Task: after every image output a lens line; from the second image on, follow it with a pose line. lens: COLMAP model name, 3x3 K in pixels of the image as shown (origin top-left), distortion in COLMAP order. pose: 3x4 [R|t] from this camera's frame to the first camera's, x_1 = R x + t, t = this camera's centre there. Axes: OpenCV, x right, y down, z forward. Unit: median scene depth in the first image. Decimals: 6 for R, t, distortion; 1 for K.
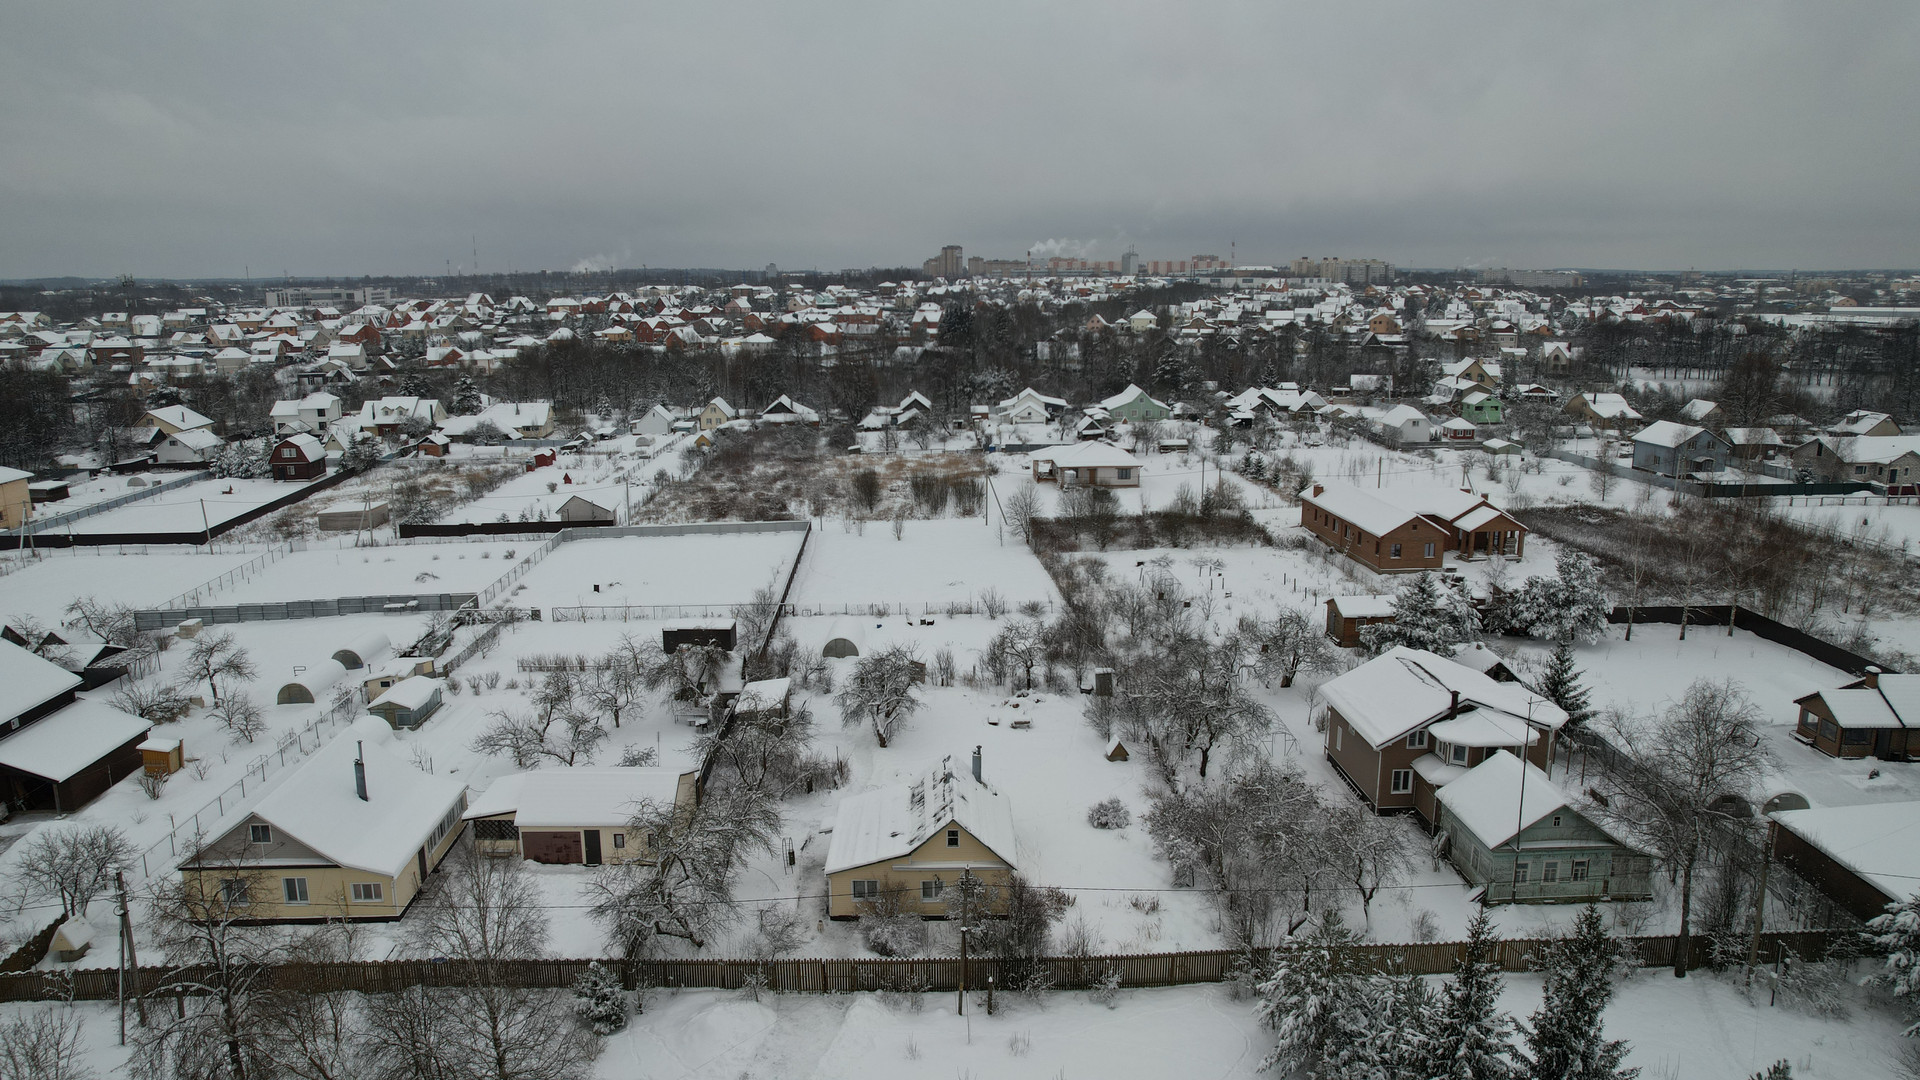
lens RADIAL K [[1215.6, 0, 952.4], [0, 1215.6, 540.1], [0, 0, 1]] dist [-0.047440, 0.001172]
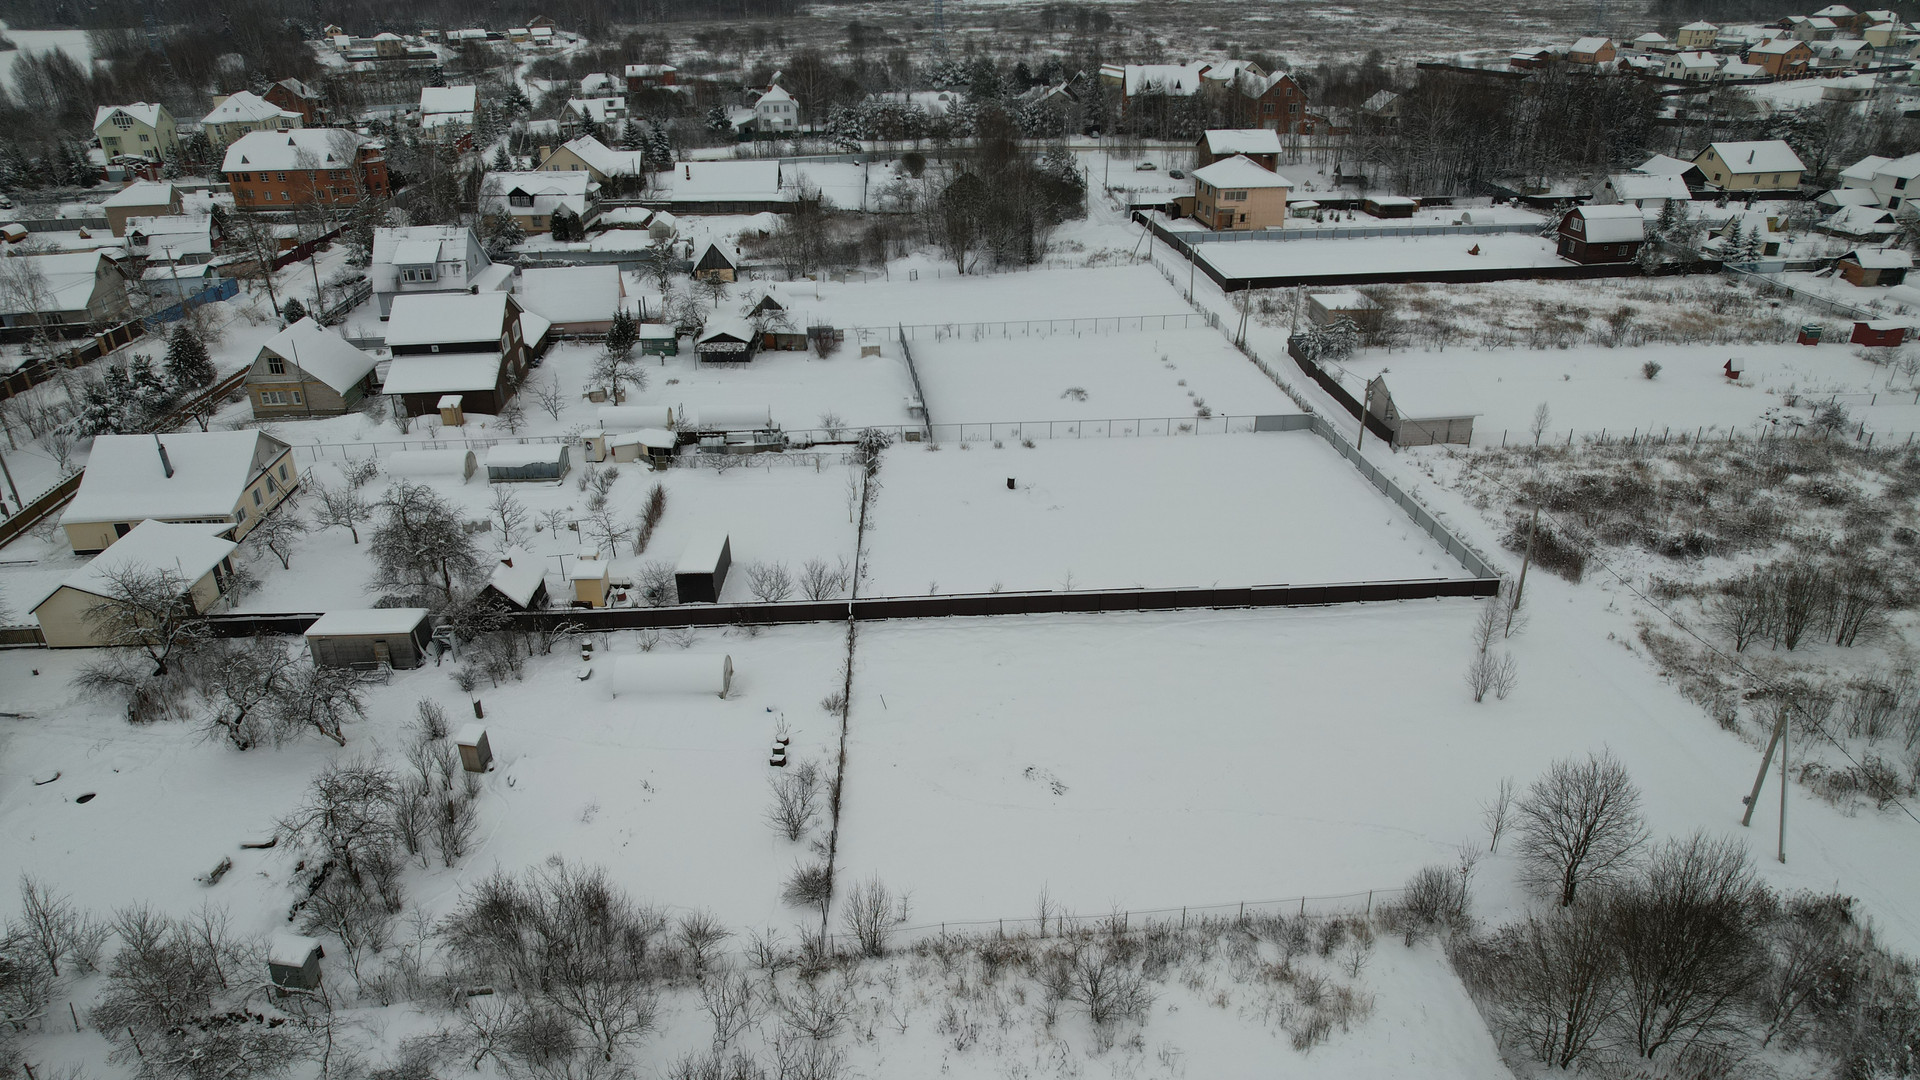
lens RADIAL K [[1222.4, 0, 953.1], [0, 1222.4, 533.6], [0, 0, 1]] dist [-0.073666, 0.063100]
pose [[0.023120, 0.443104, -0.896172, 0.185980], [-0.204895, 0.879483, 0.429567, -0.118458], [0.978511, 0.173690, 0.111124, 0.433800]]
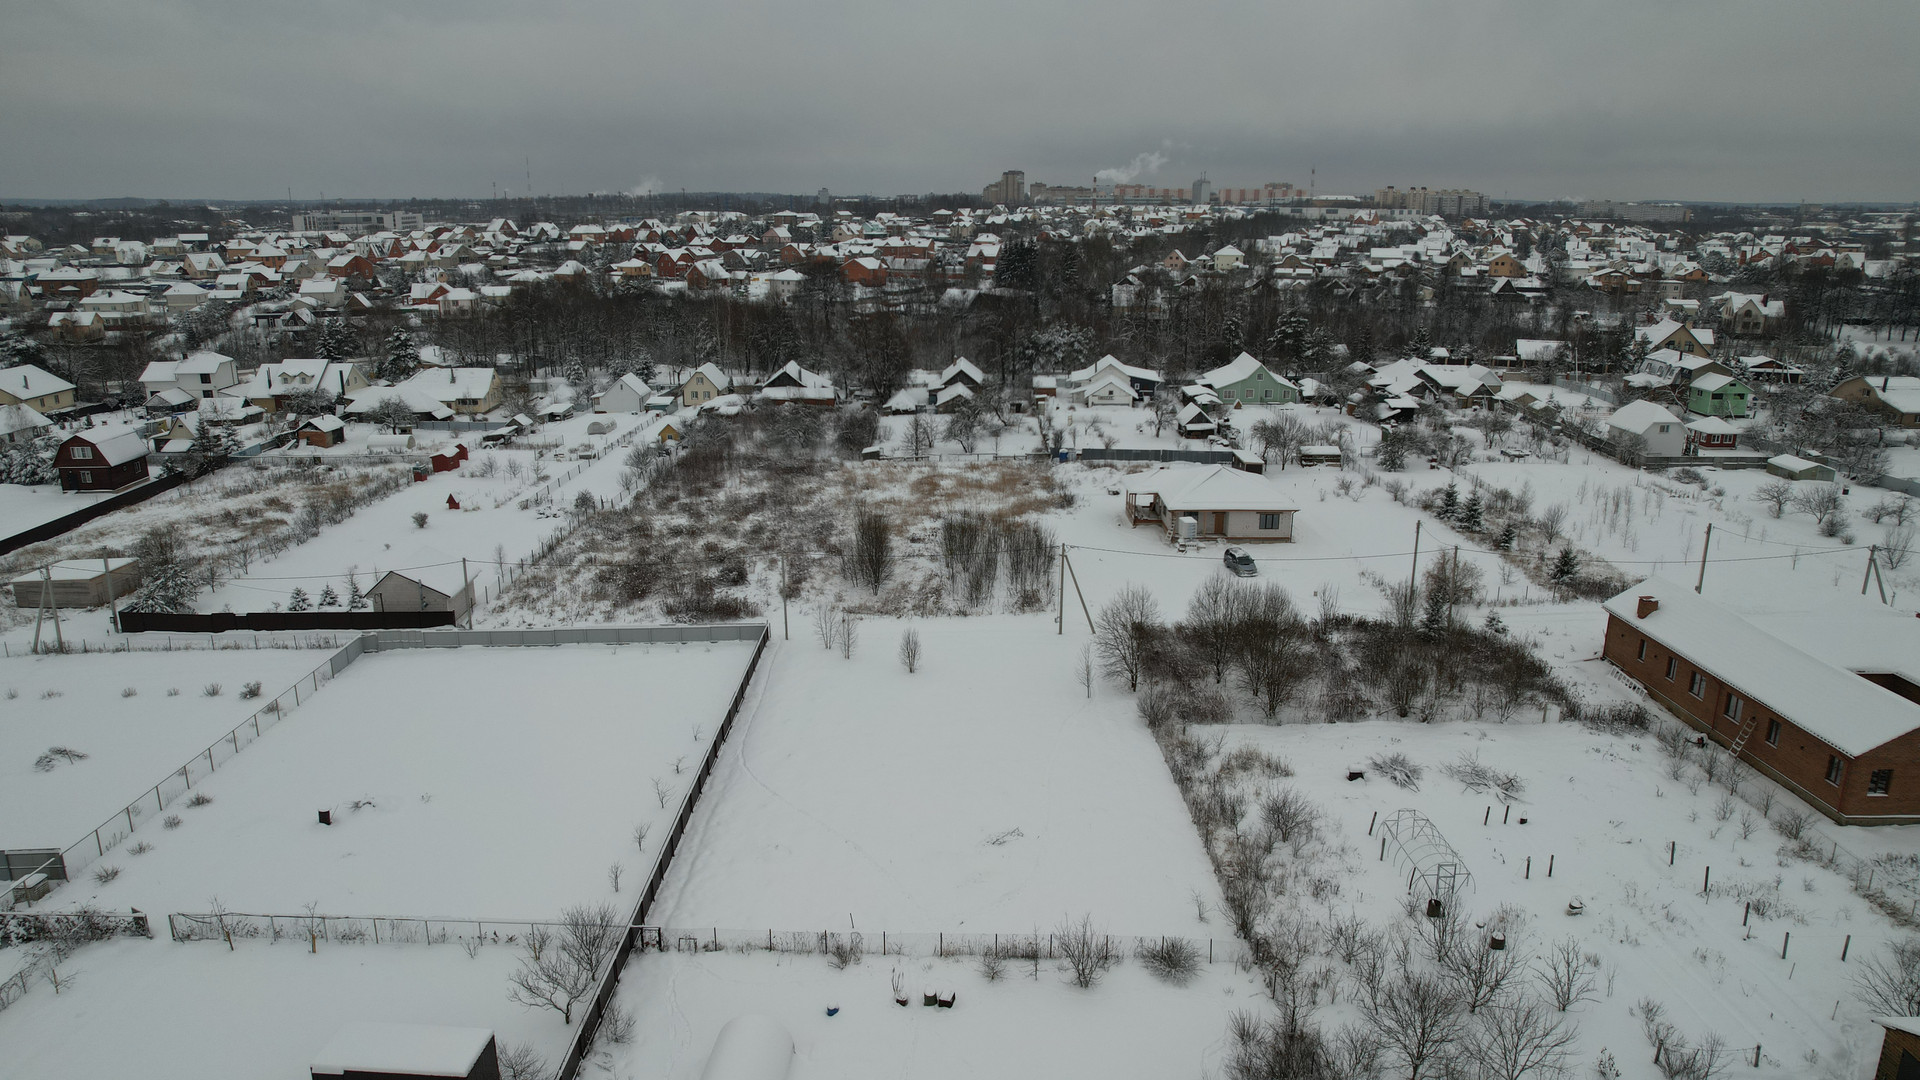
lens RADIAL K [[1222.4, 0, 953.1], [0, 1222.4, 533.6], [0, 0, 1]] dist [-0.073666, 0.063100]
pose [[0.998829, 0.019451, -0.044290, 0.000509], [-0.017126, 0.998486, 0.052281, -0.056466], [0.045240, -0.051462, 0.997650, 0.242237]]
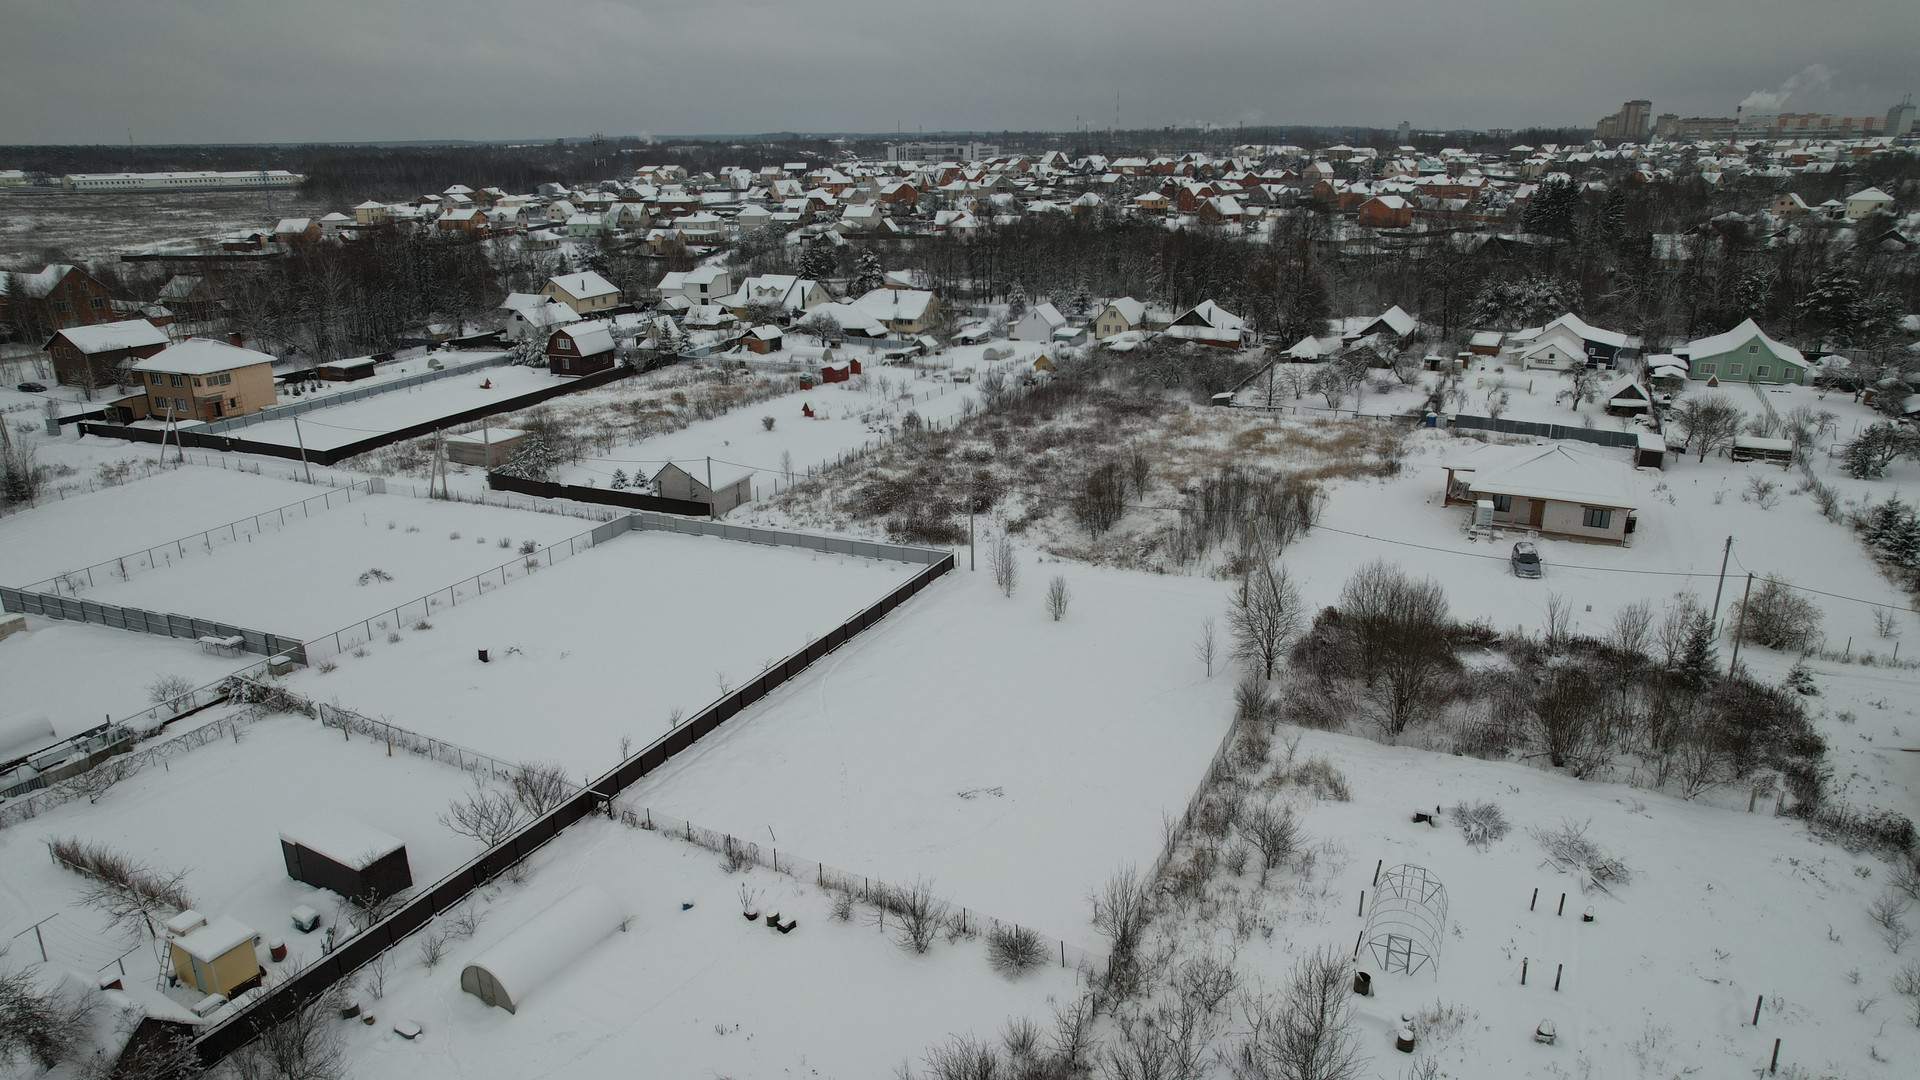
lens RADIAL K [[1222.4, 0, 953.1], [0, 1222.4, 533.6], [0, 0, 1]] dist [-0.073666, 0.063100]
pose [[0.874352, 0.149442, -0.461710, 0.099134], [-0.100529, 0.986544, 0.128941, -0.062882], [0.474767, -0.066325, 0.877609, 0.276266]]
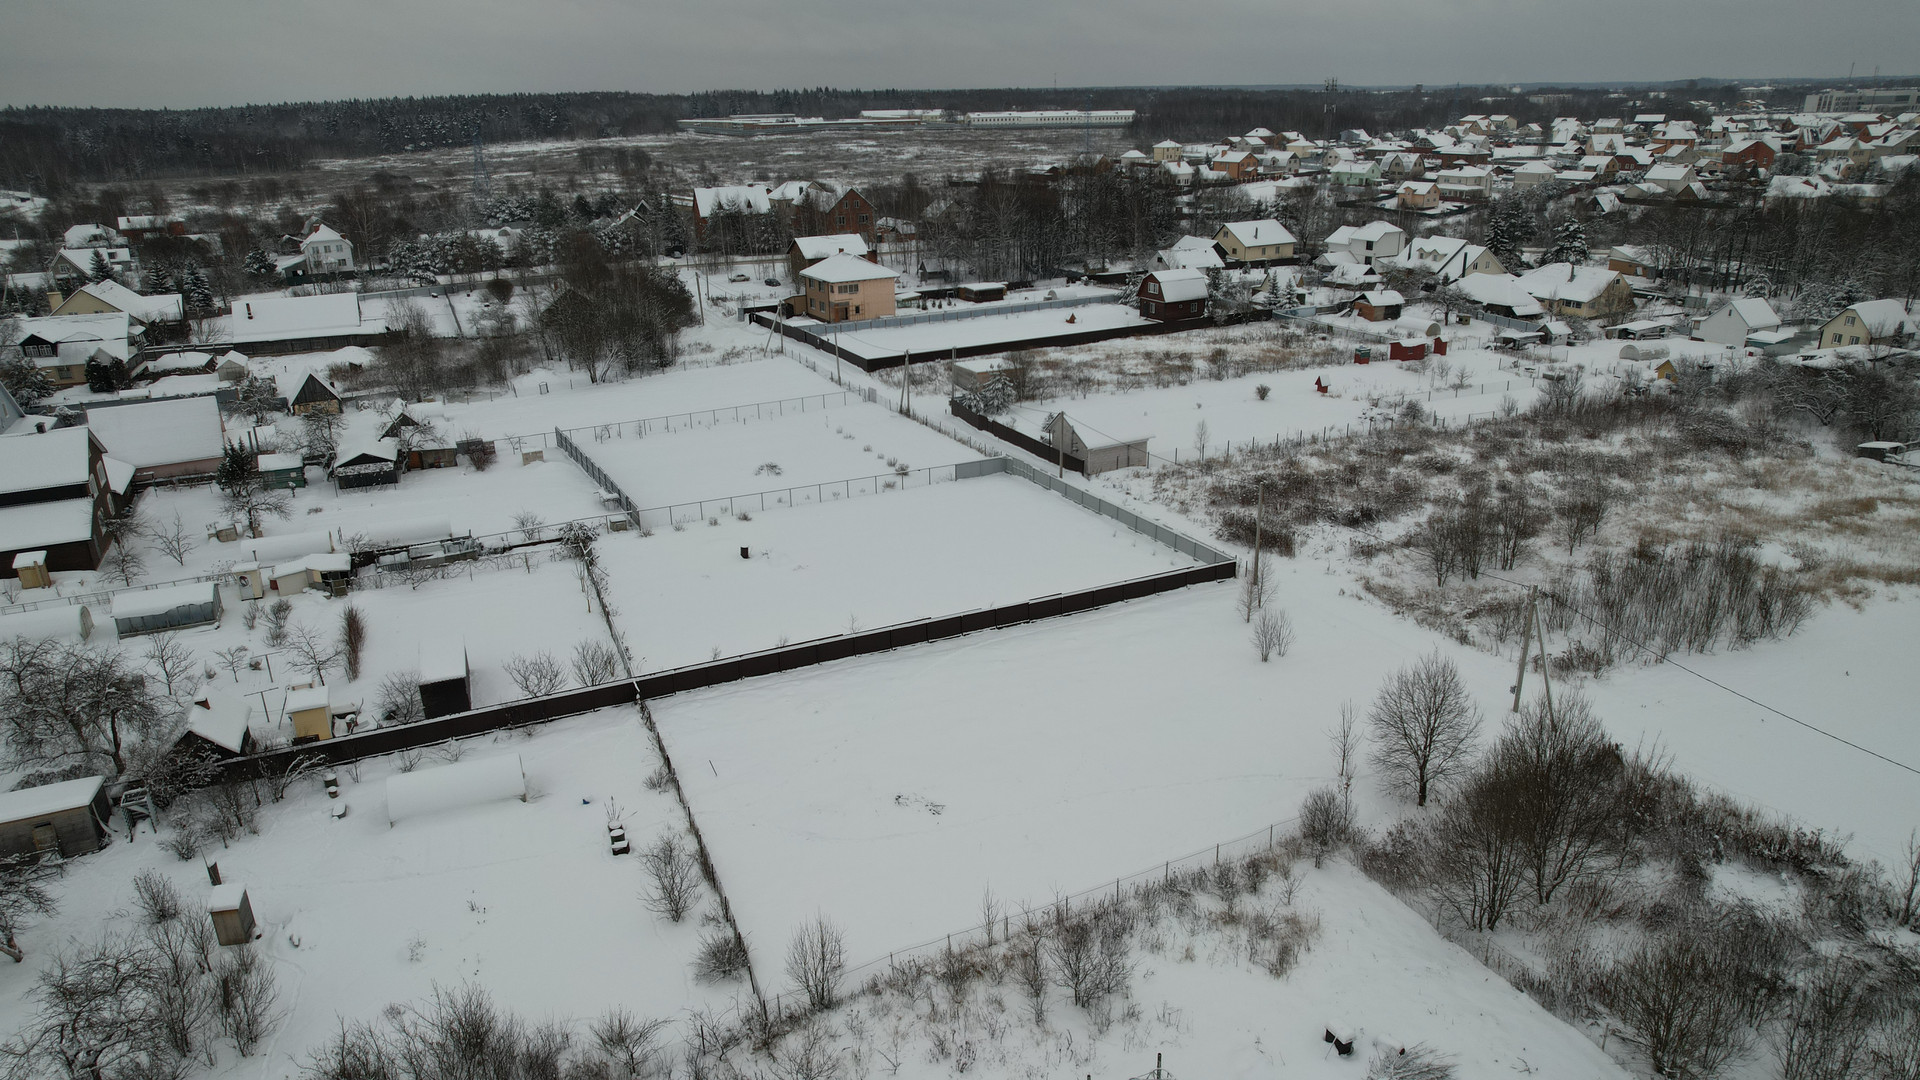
lens RADIAL K [[1222.4, 0, 953.1], [0, 1222.4, 533.6], [0, 0, 1]] dist [-0.073666, 0.063100]
pose [[0.386316, 0.314242, -0.867186, 0.177673], [-0.183104, 0.947591, 0.261809, -0.086755], [0.904009, 0.057645, 0.423609, 0.394775]]
